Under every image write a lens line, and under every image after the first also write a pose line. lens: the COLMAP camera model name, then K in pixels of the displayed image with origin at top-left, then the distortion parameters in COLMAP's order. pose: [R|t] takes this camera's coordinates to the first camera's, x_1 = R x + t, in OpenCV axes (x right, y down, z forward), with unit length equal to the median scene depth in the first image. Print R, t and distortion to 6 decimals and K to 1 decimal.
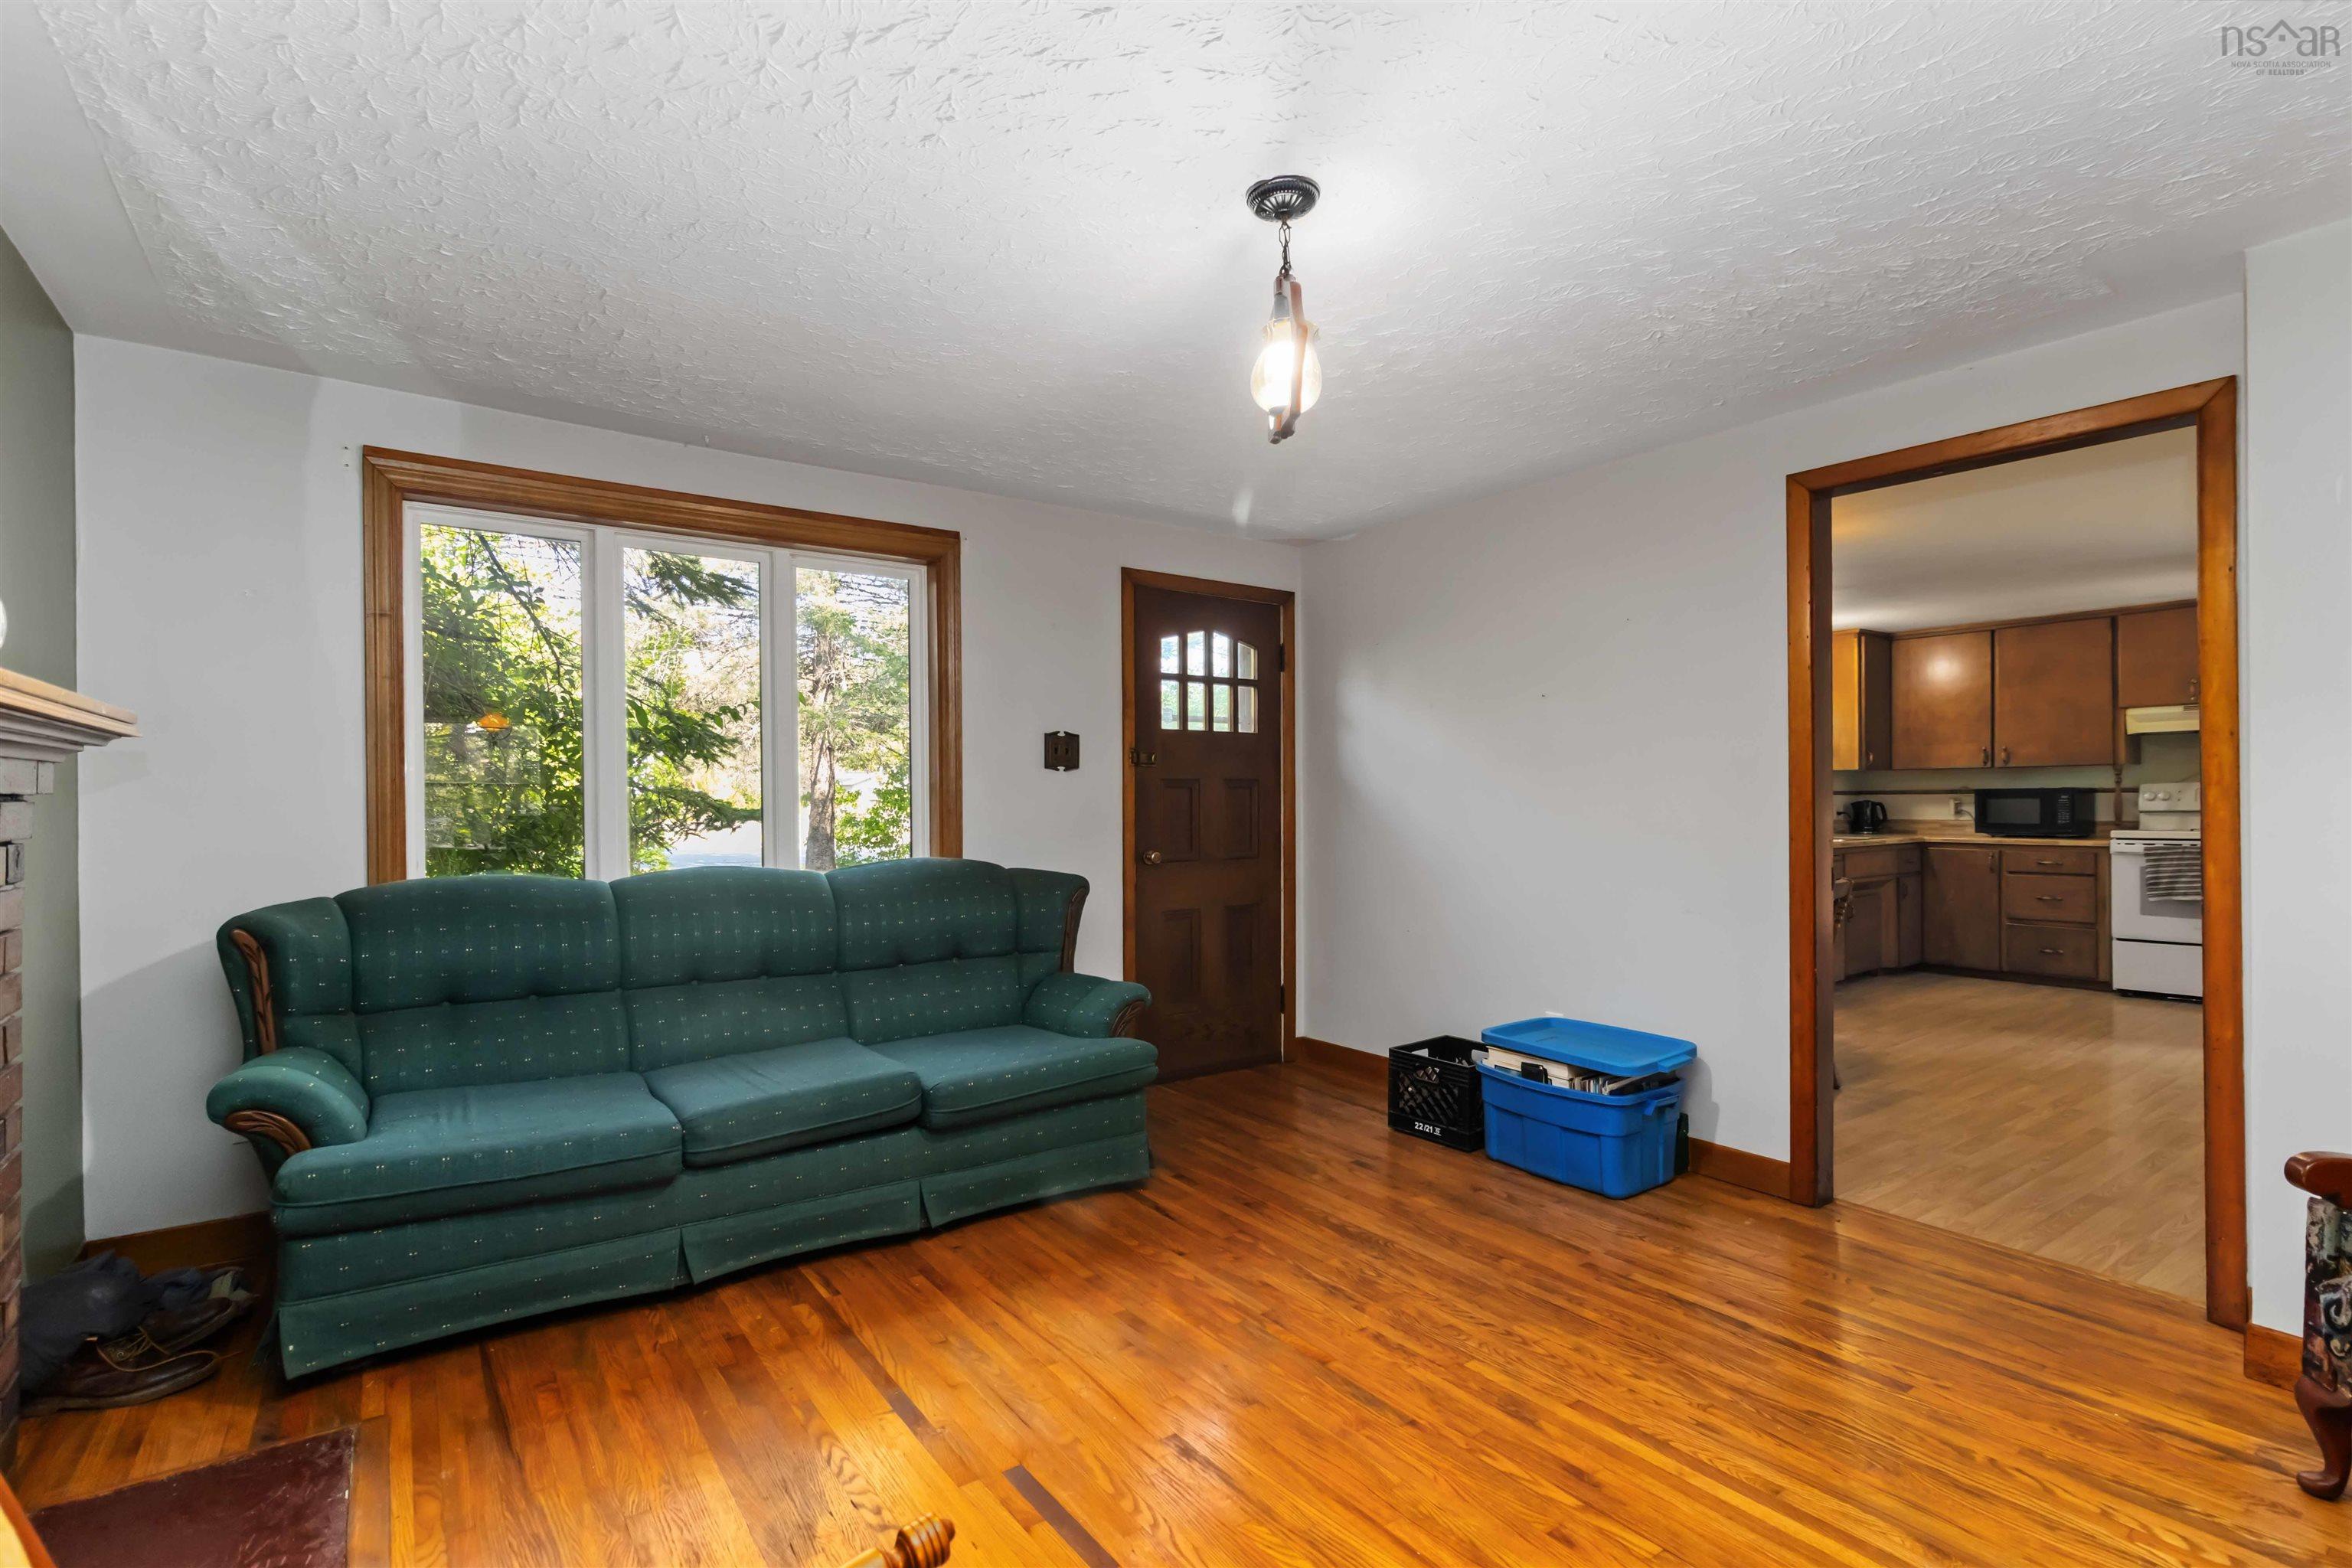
lens RADIAL K [[1098.4, 0, 1177.7], [0, 1098.4, 804.9], [0, 0, 1]] dist [-0.004014, 0.001349]
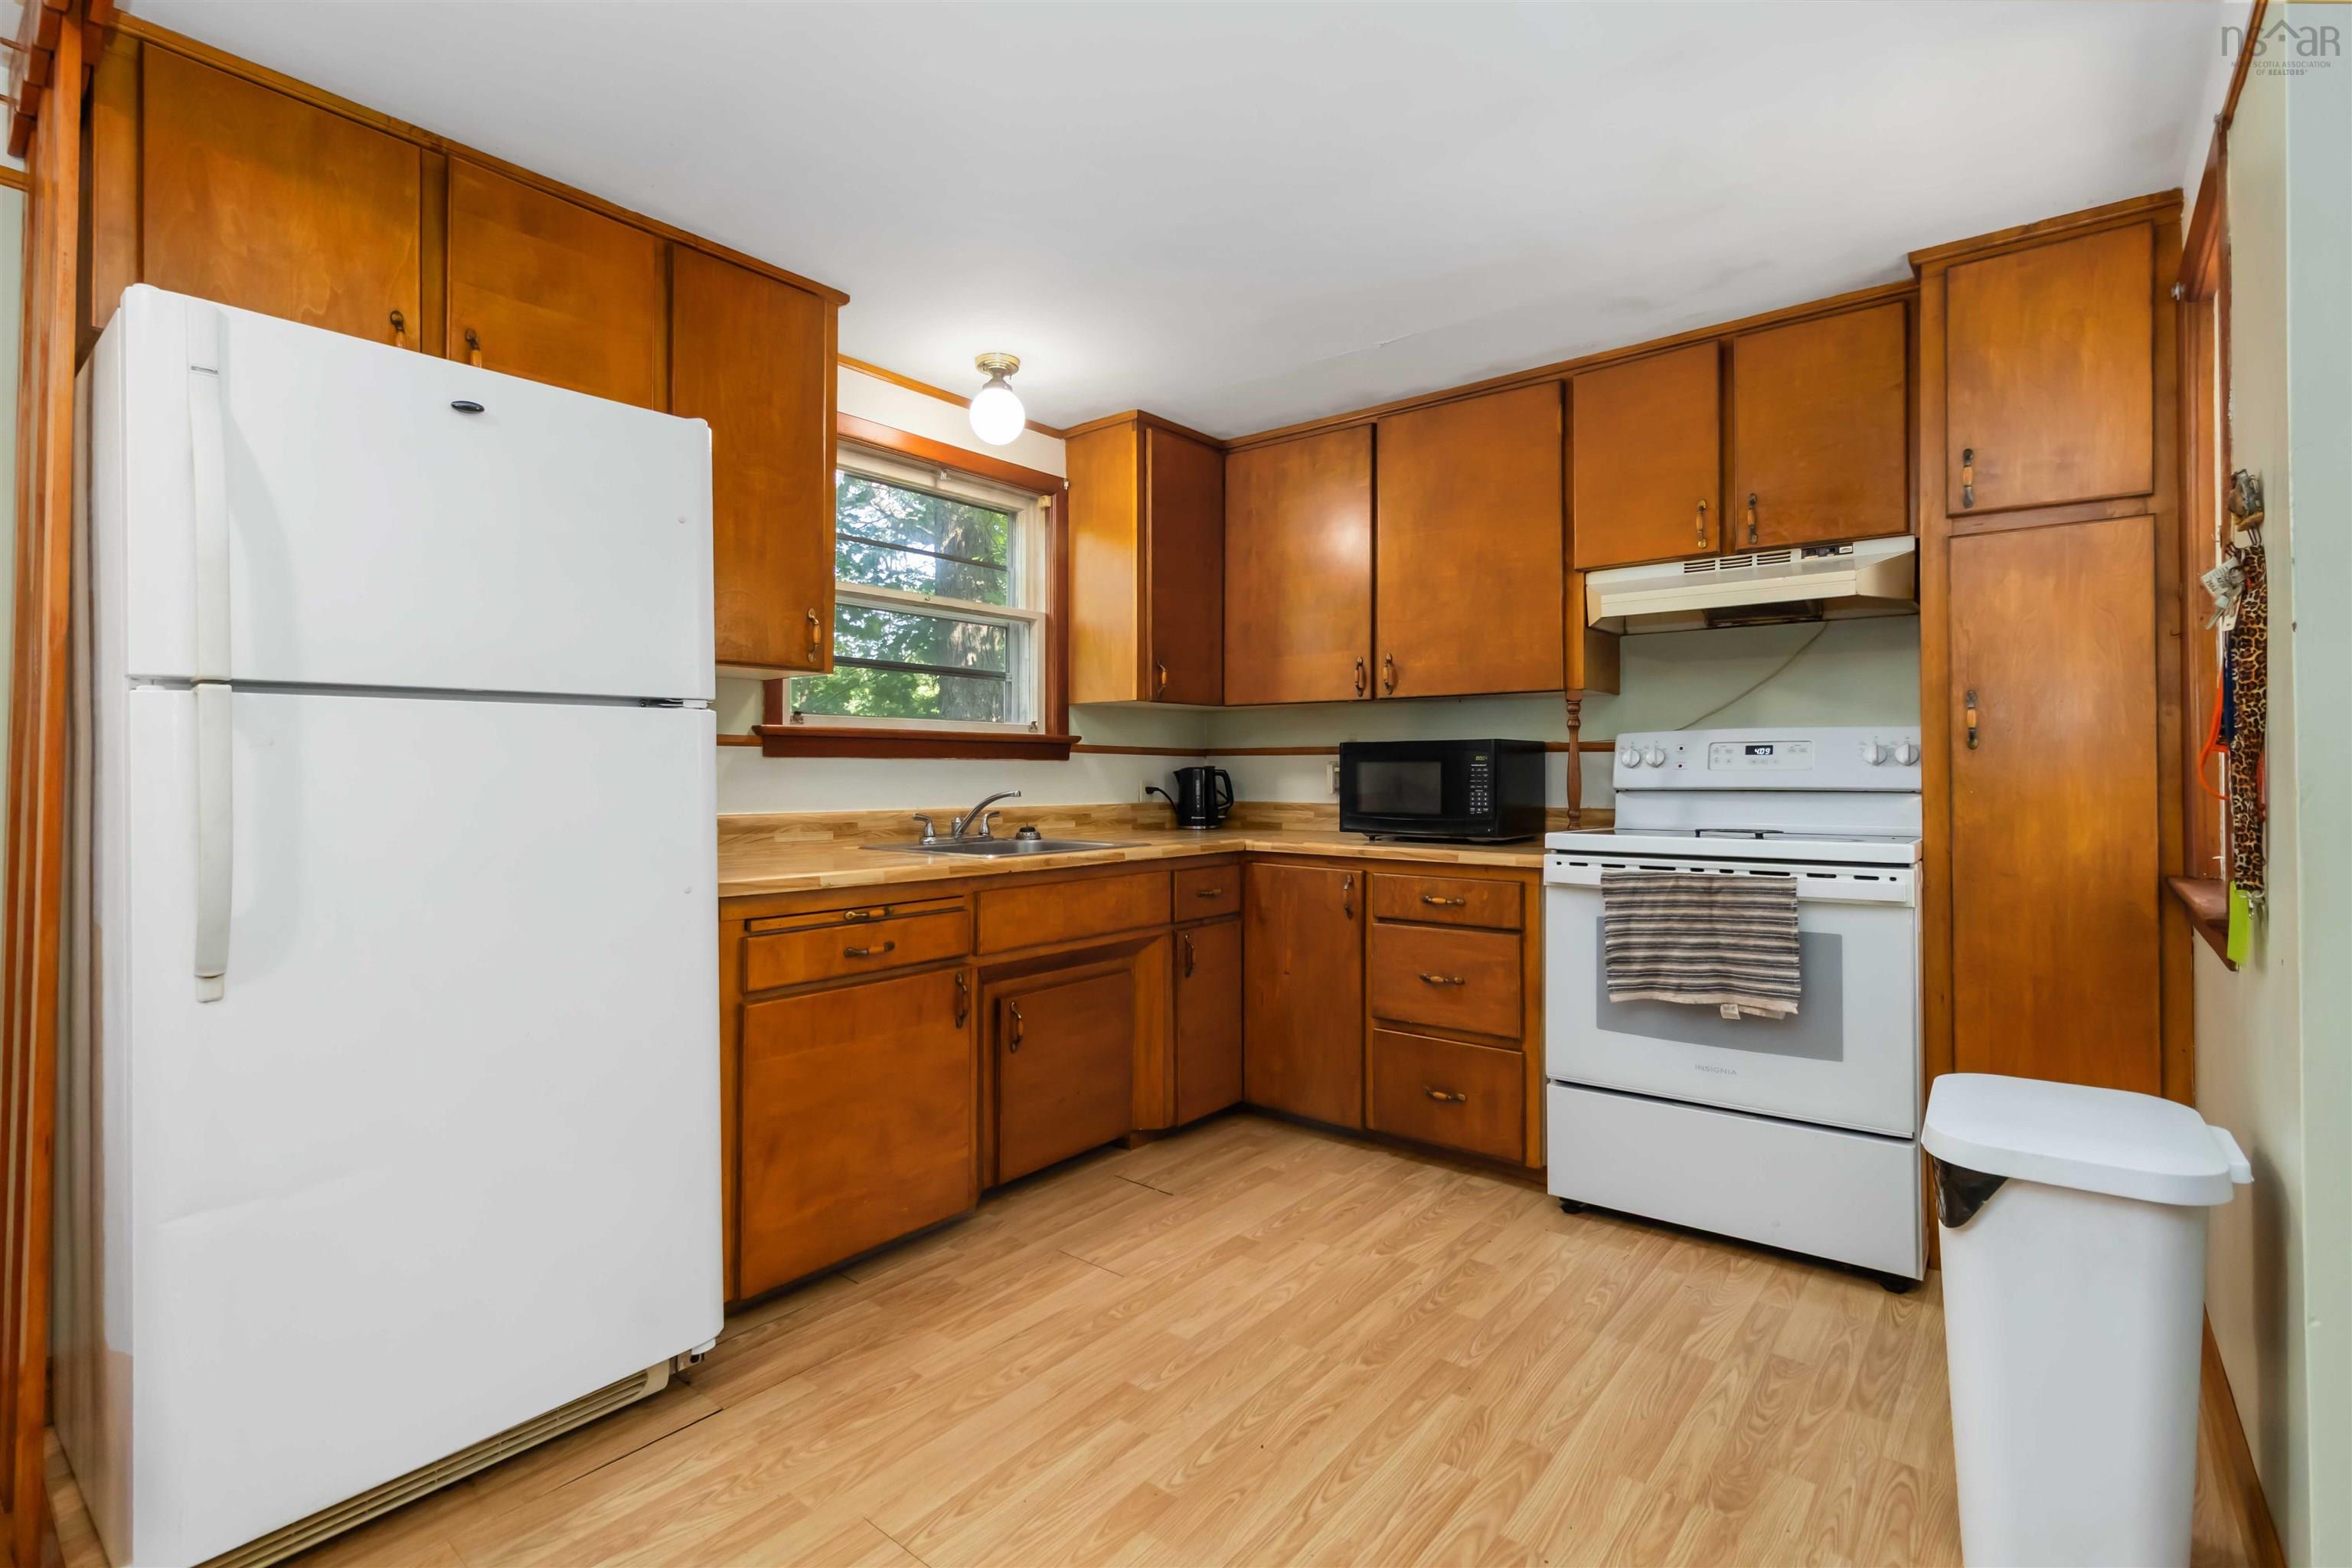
lens RADIAL K [[1098.4, 0, 1153.2], [0, 1098.4, 761.1], [0, 0, 1]] dist [-0.004014, 0.001349]
pose [[0.966346, 0.011805, 0.256974, 0.961949], [-0.007793, 0.999831, -0.016626, 0.004970], [-0.257127, 0.014064, 0.966275, 1.008813]]
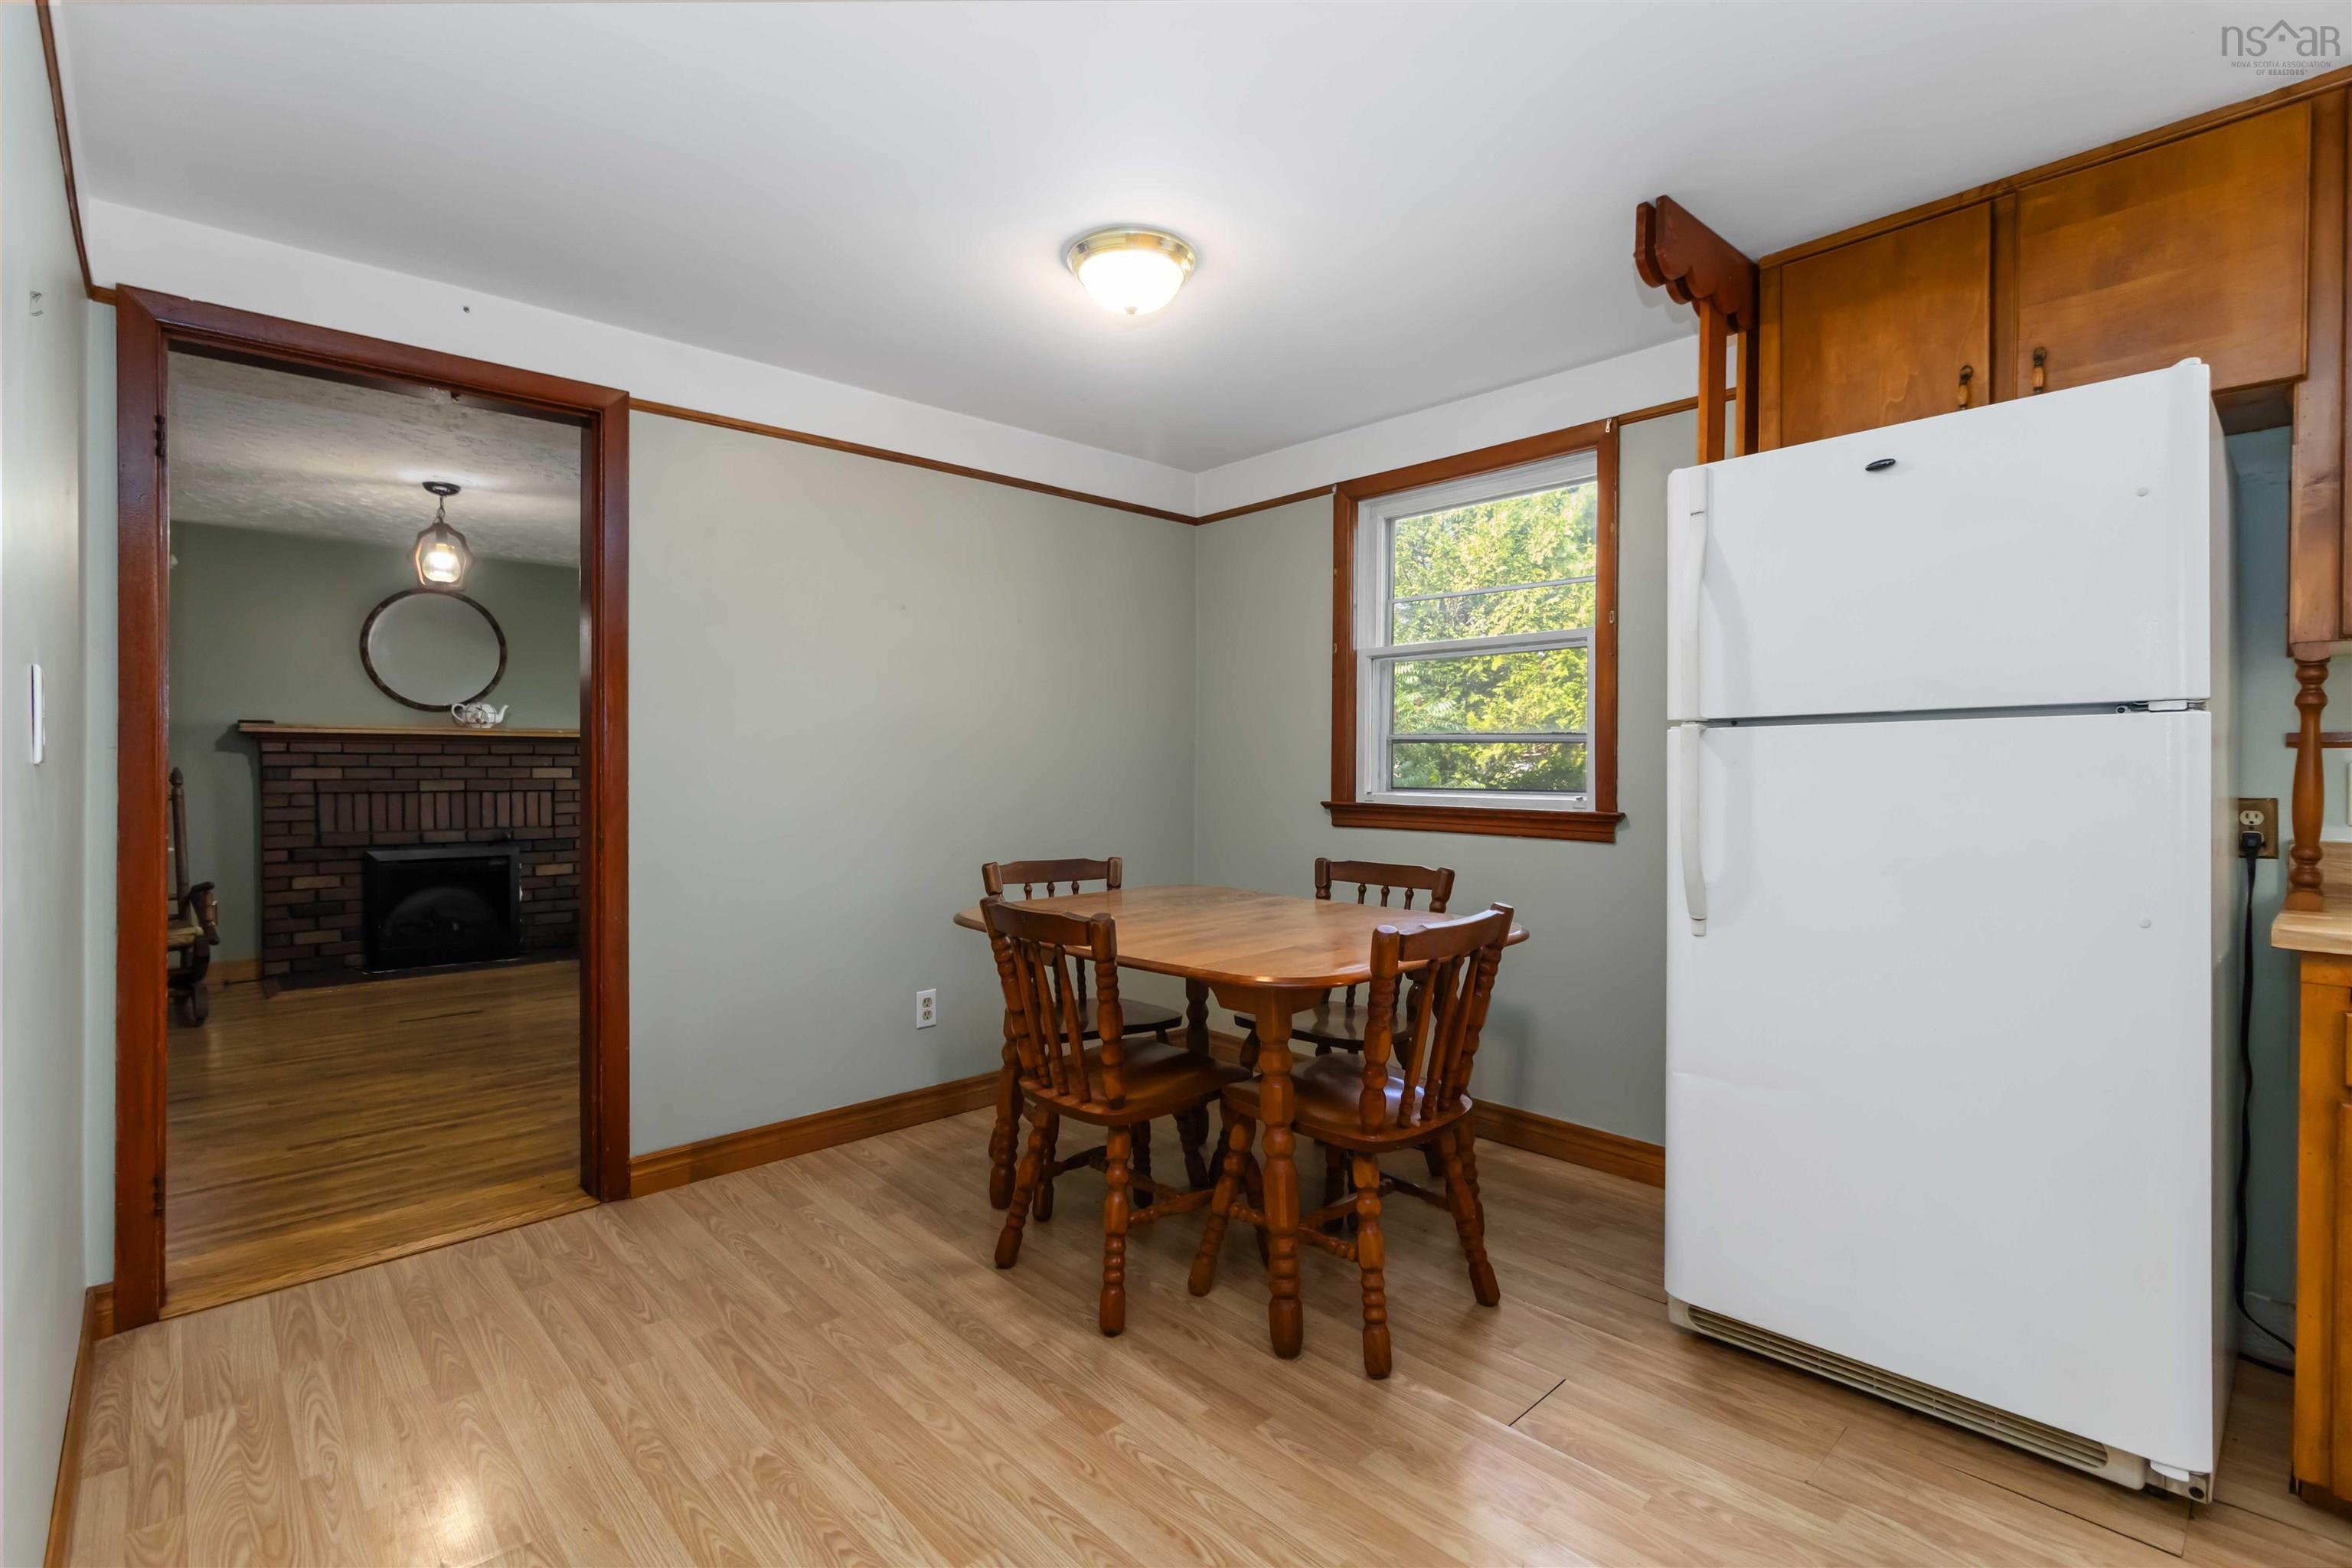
lens RADIAL K [[1098.4, 0, 1175.7], [0, 1098.4, 774.4], [0, 0, 1]] dist [-0.004014, 0.001349]
pose [[0.117058, 0.013794, -0.993029, 1.258611], [-0.008587, 0.999880, 0.012877, -0.003454], [0.993088, 0.007020, 0.117163, 1.117440]]
